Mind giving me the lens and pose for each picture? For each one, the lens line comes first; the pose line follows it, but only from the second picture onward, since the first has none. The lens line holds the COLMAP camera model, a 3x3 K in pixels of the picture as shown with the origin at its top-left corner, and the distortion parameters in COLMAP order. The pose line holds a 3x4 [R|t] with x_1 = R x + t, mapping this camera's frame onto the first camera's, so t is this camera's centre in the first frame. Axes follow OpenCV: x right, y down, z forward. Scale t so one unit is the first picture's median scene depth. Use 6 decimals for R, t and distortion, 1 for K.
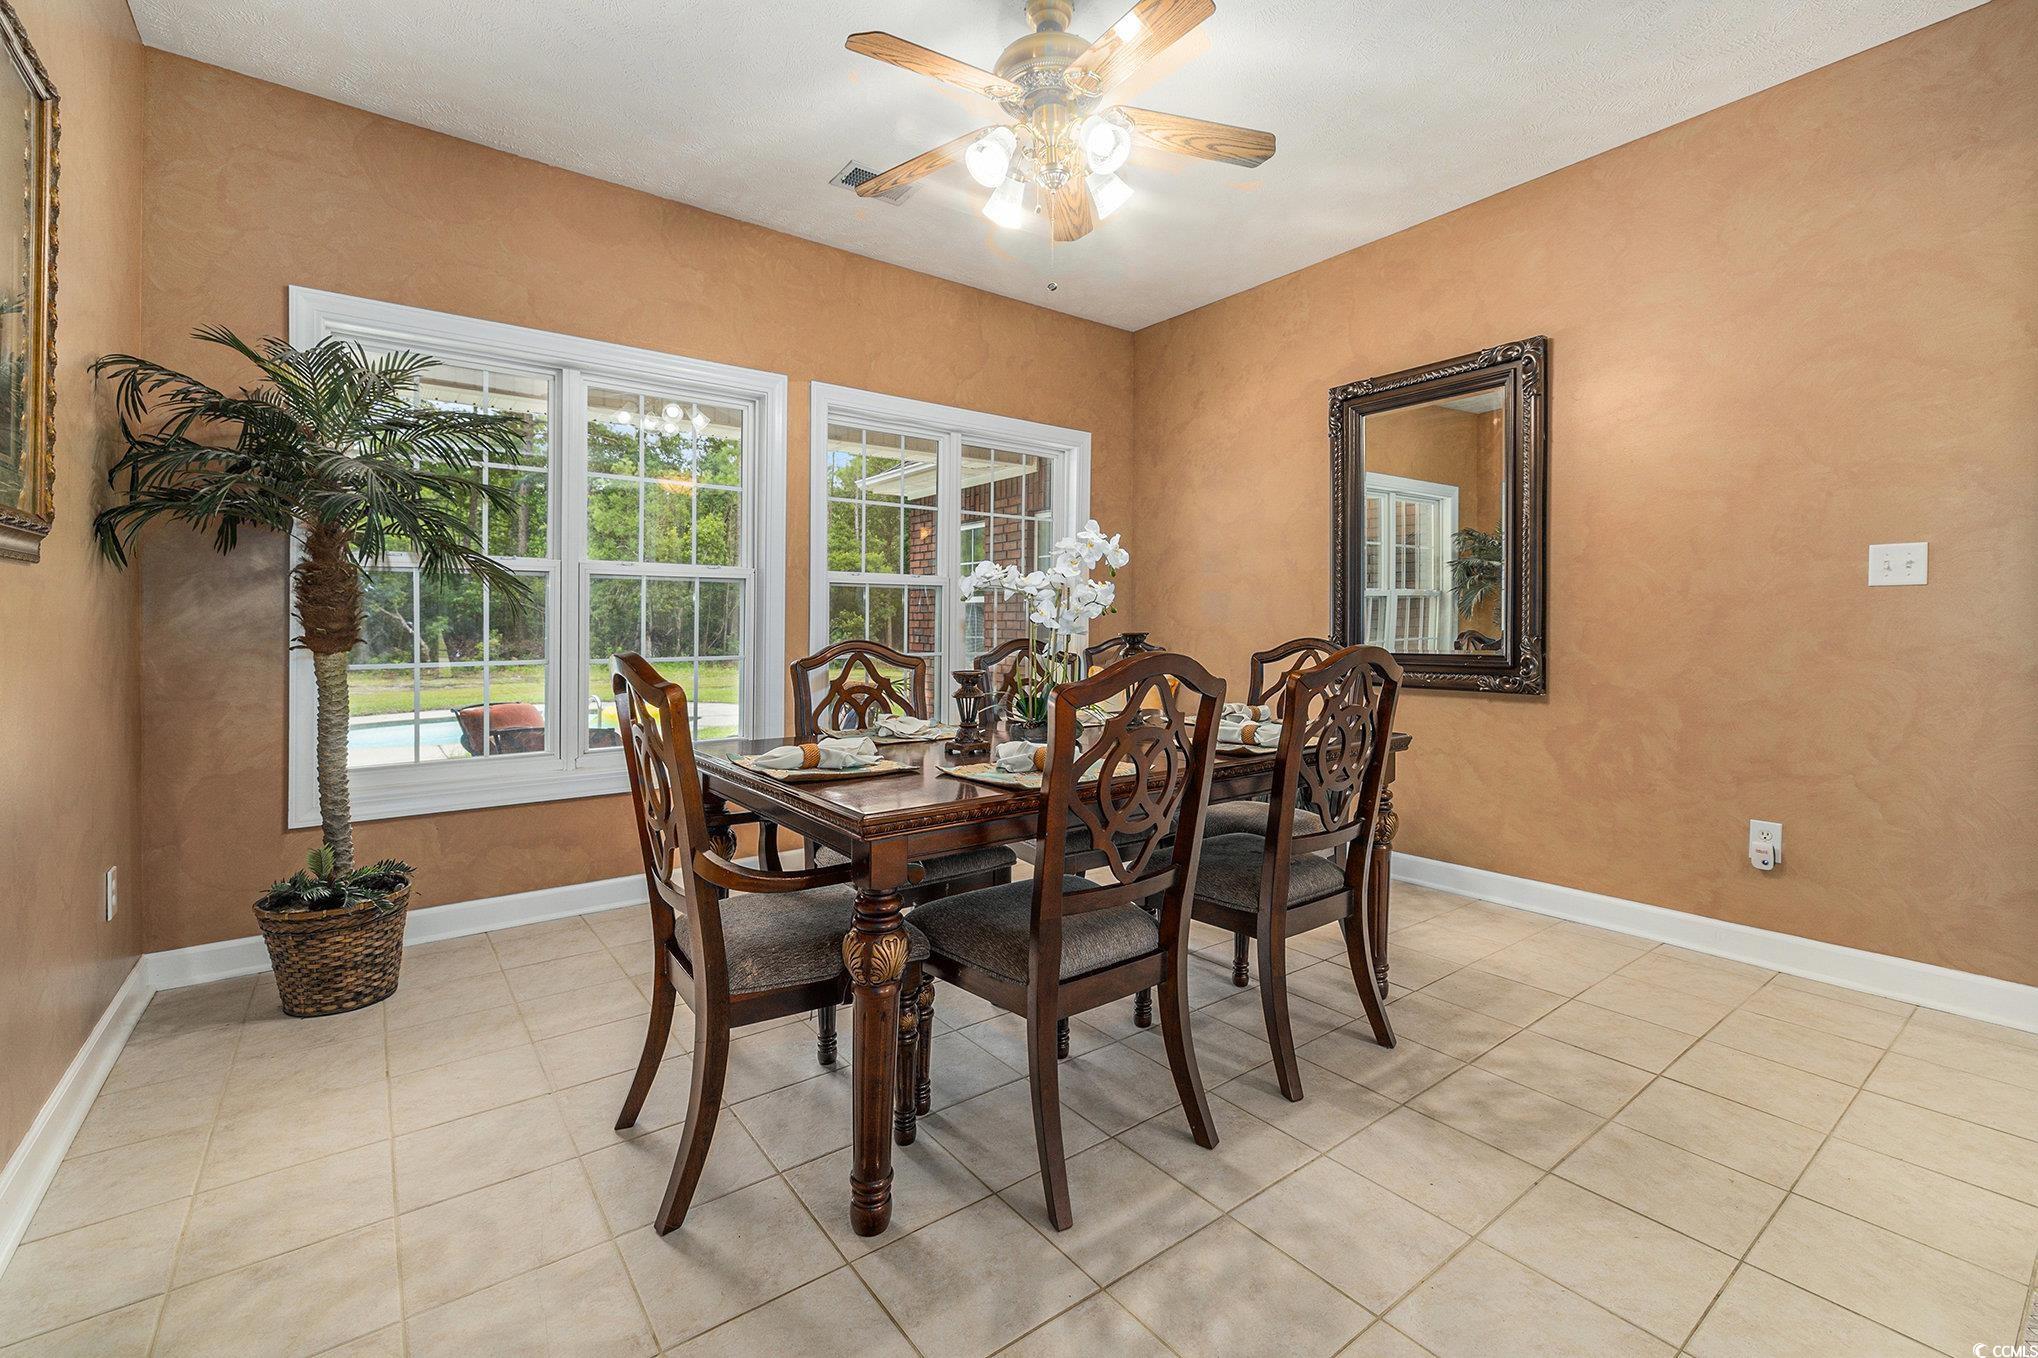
lens RADIAL K [[876.5, 0, 1029.9], [0, 876.5, 631.5], [0, 0, 1]] dist [0.003770, -0.000363]
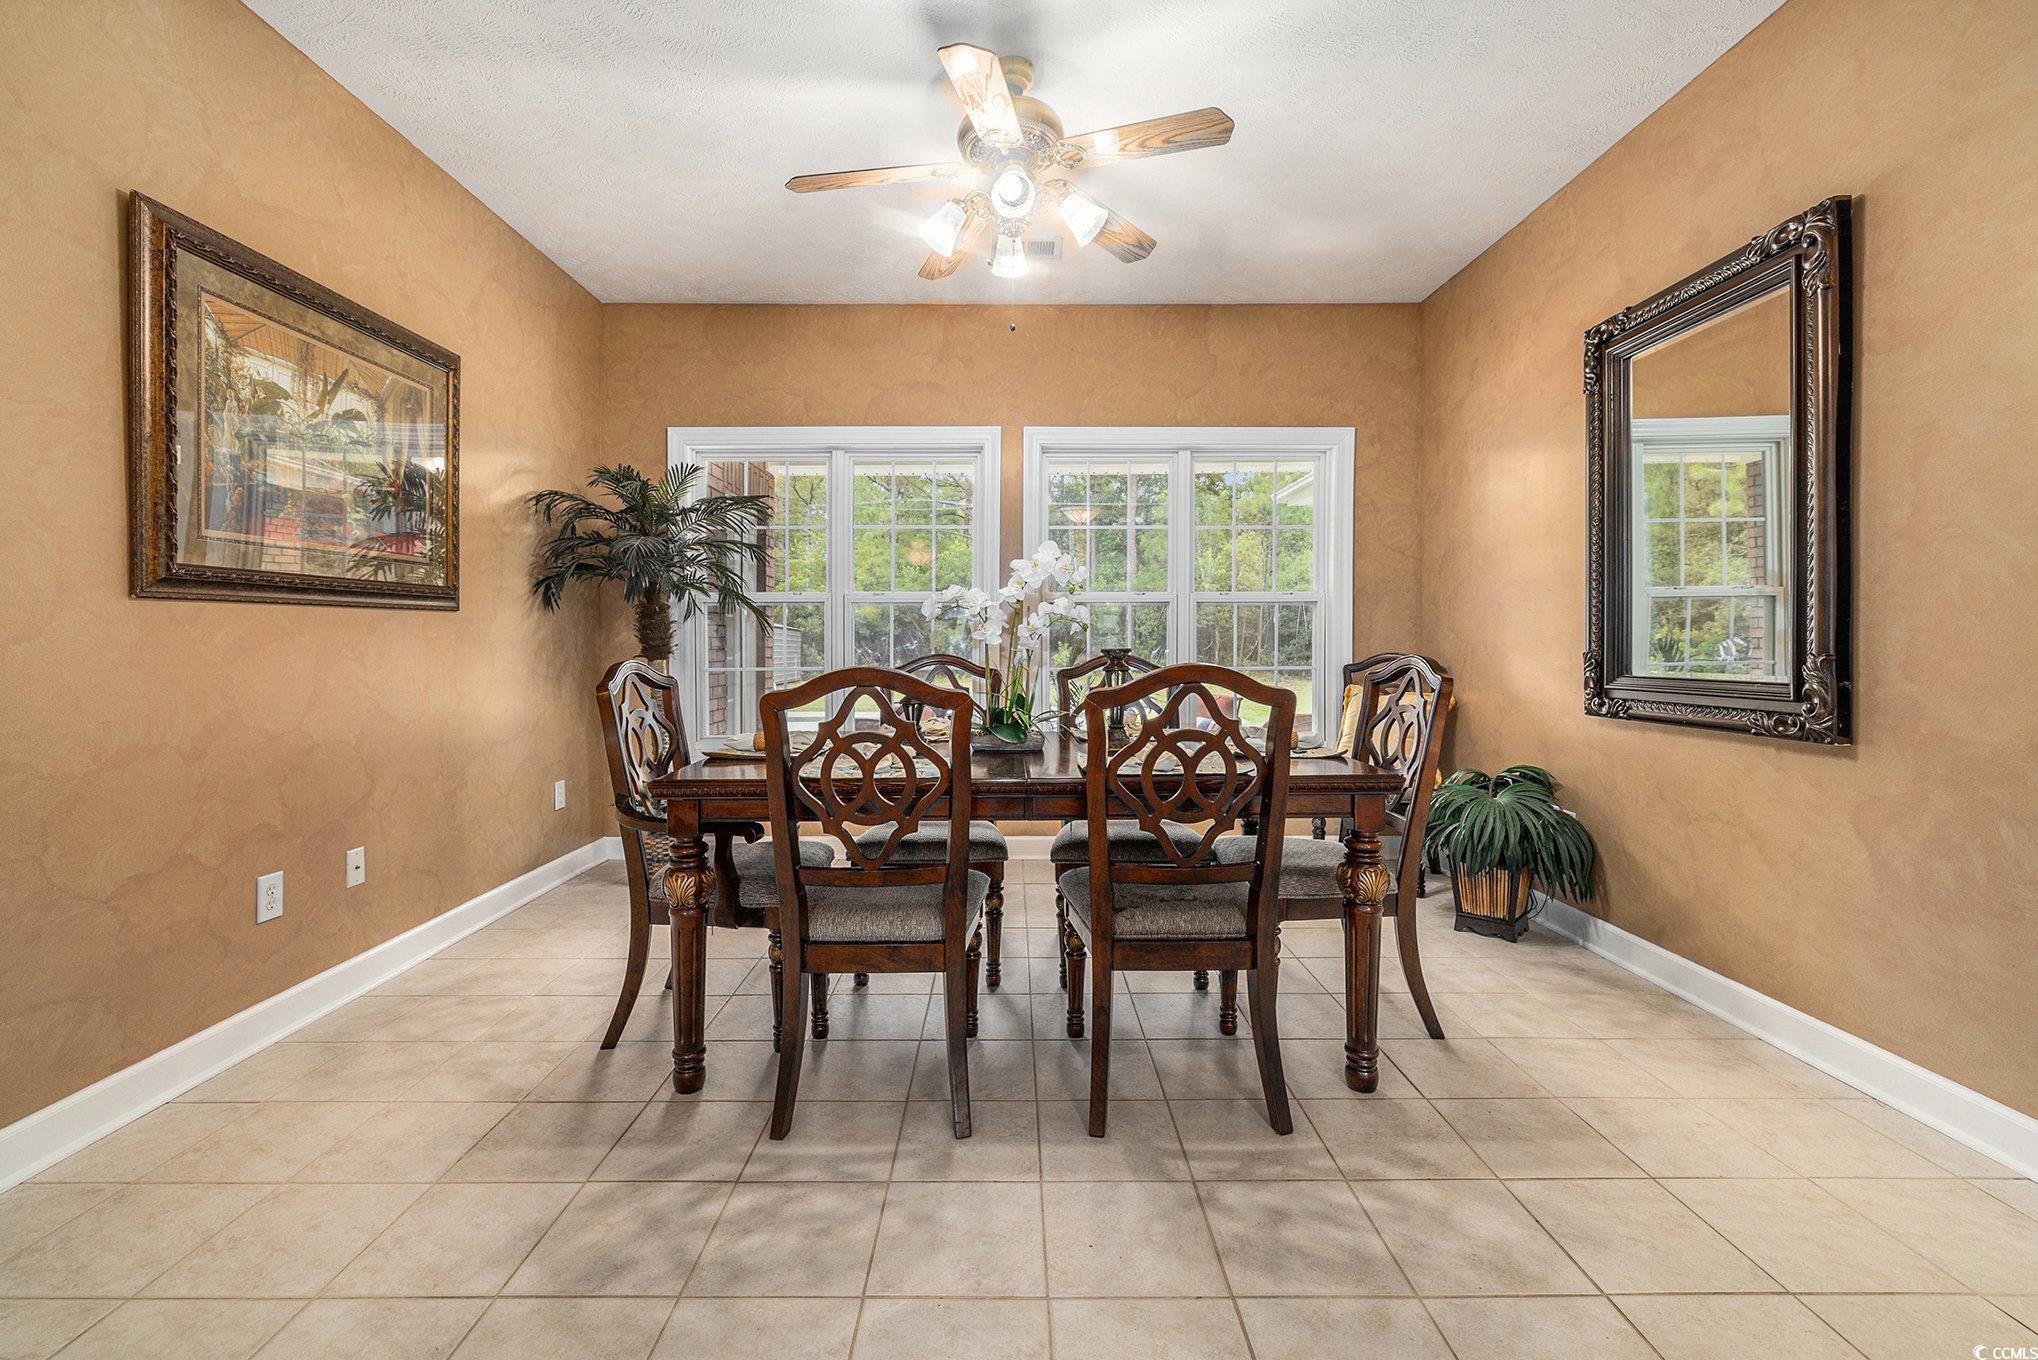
lens RADIAL K [[876.5, 0, 1041.0], [0, 876.5, 640.1], [0, 0, 1]] dist [0.003770, -0.000363]
pose [[0.796357, -0.002998, -0.604819, 0.689227], [-0.000500, 0.999984, -0.005615, -0.002983], [0.604826, 0.004774, 0.796343, 0.160785]]
